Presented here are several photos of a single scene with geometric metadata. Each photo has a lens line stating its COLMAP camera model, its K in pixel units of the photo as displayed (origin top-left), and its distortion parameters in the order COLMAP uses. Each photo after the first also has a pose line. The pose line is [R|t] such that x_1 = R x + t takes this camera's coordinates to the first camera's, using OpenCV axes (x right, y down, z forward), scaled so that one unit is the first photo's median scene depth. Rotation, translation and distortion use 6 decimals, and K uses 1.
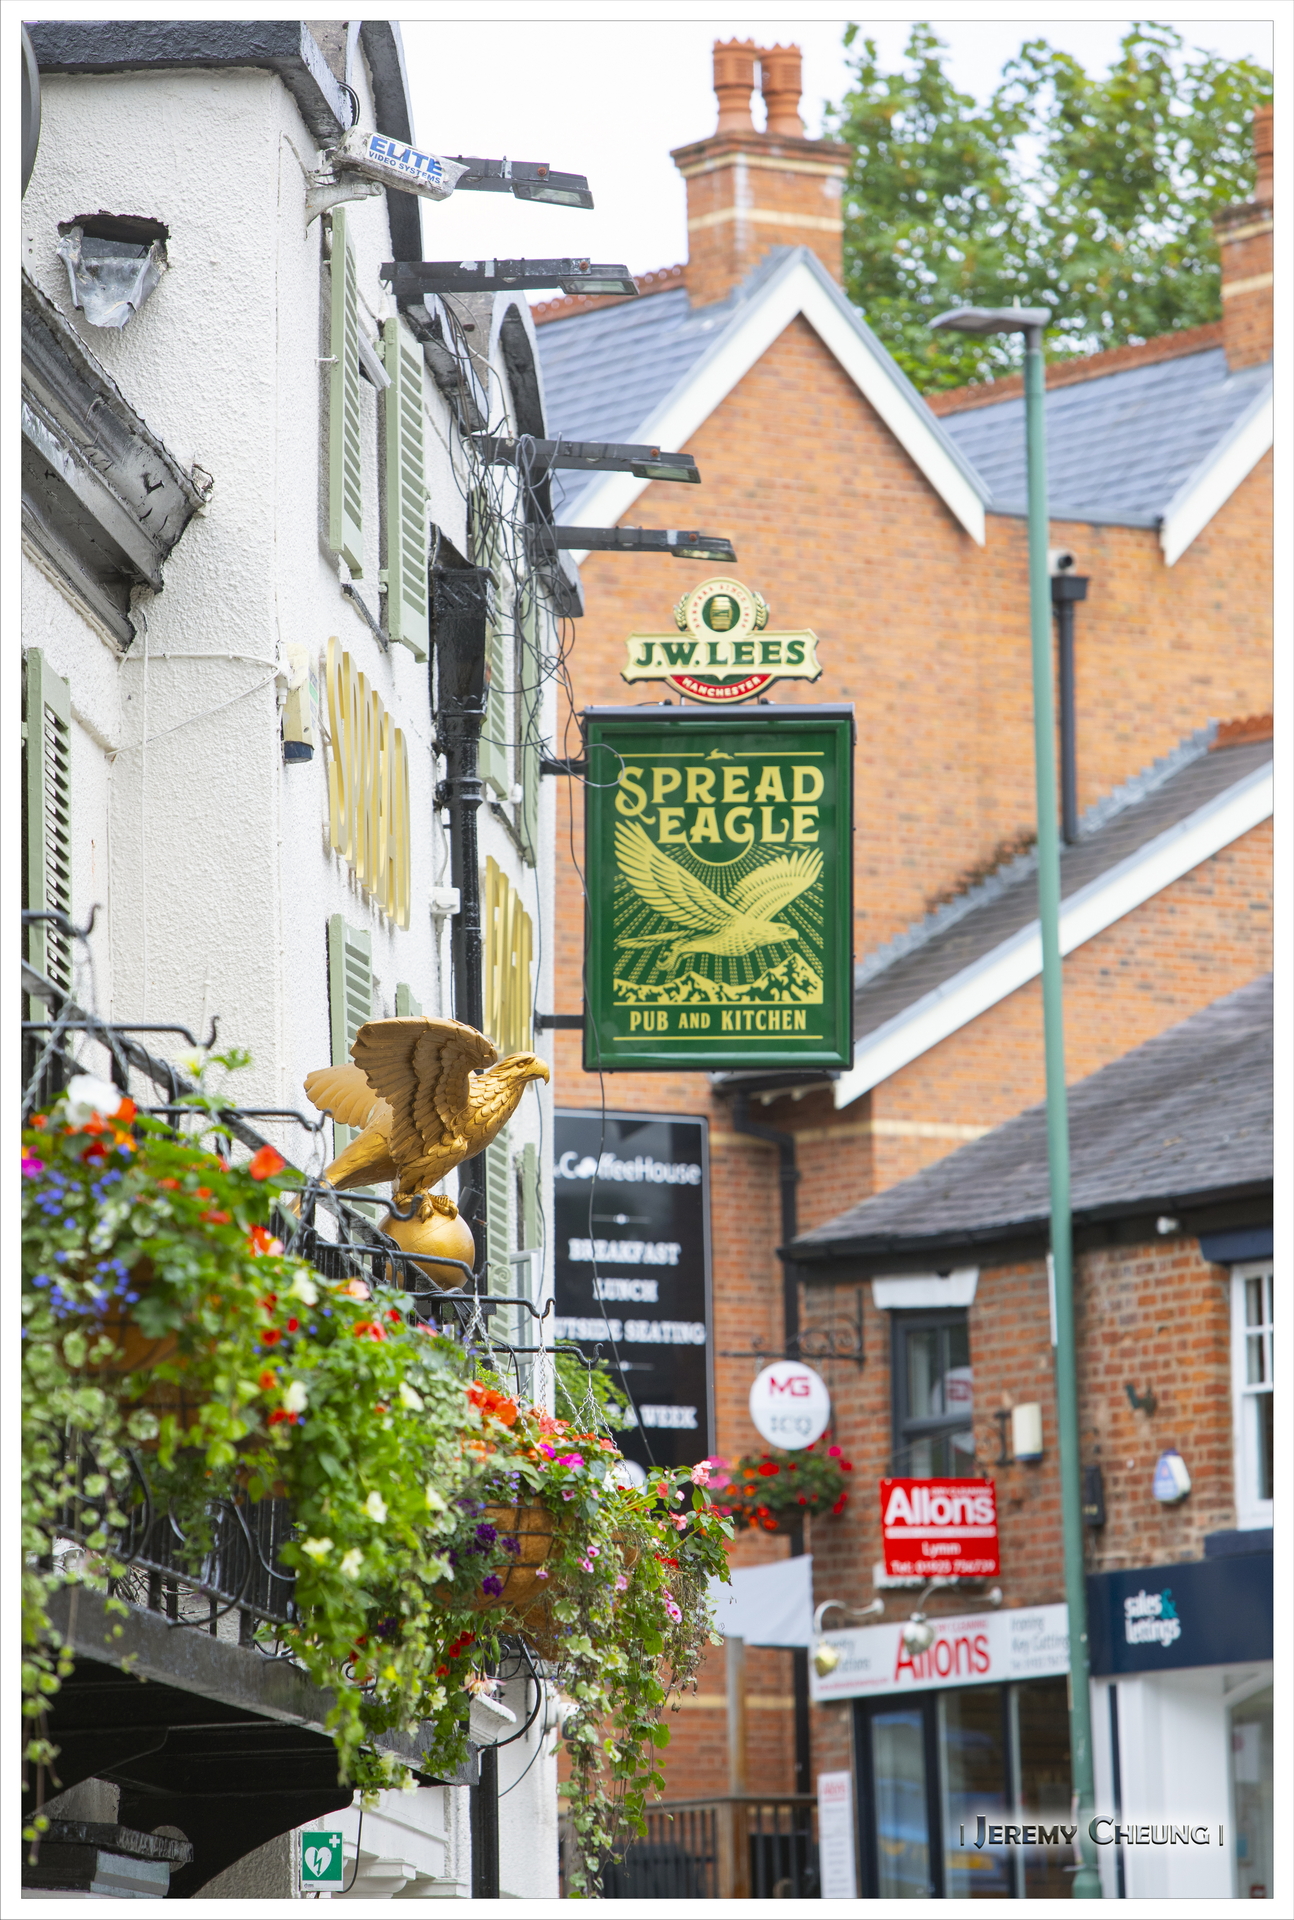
lens RADIAL K [[11140.2, 0, 647.0], [0, 11140.2, 960.2], [0, 0, 1]] dist [1.254317, 0.000000]
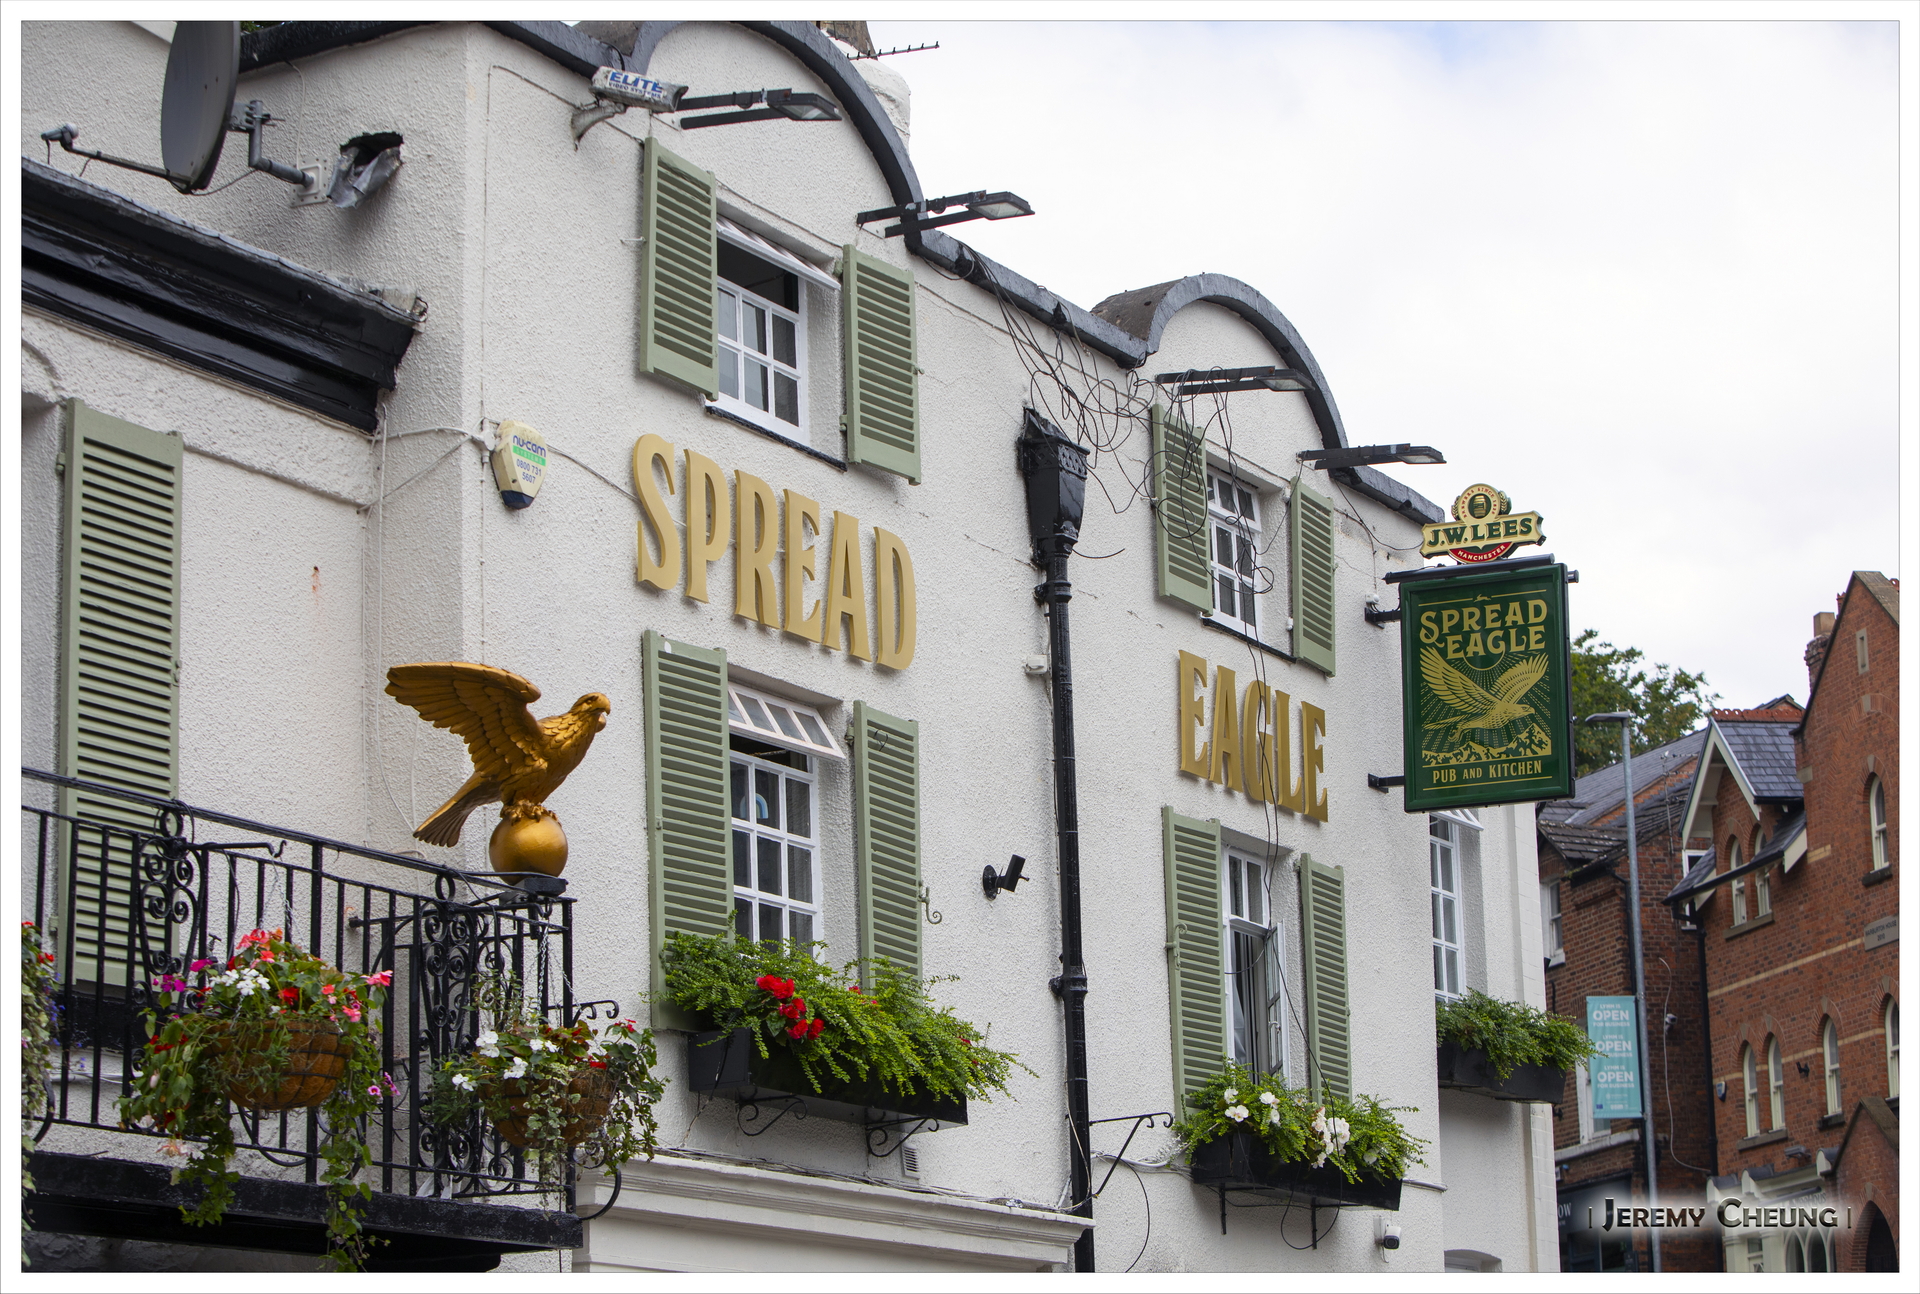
lens RADIAL K [[4265.9, 0, 959.5], [0, 4265.9, 647.5], [0, 0, 1]] dist [-0.291392, 0.000000]
pose [[0.891000, -0.093976, -0.444170, 0.199172], [0.050671, 0.992814, -0.108410, 0.047288], [0.451166, 0.074087, 0.889359, 0.455395]]
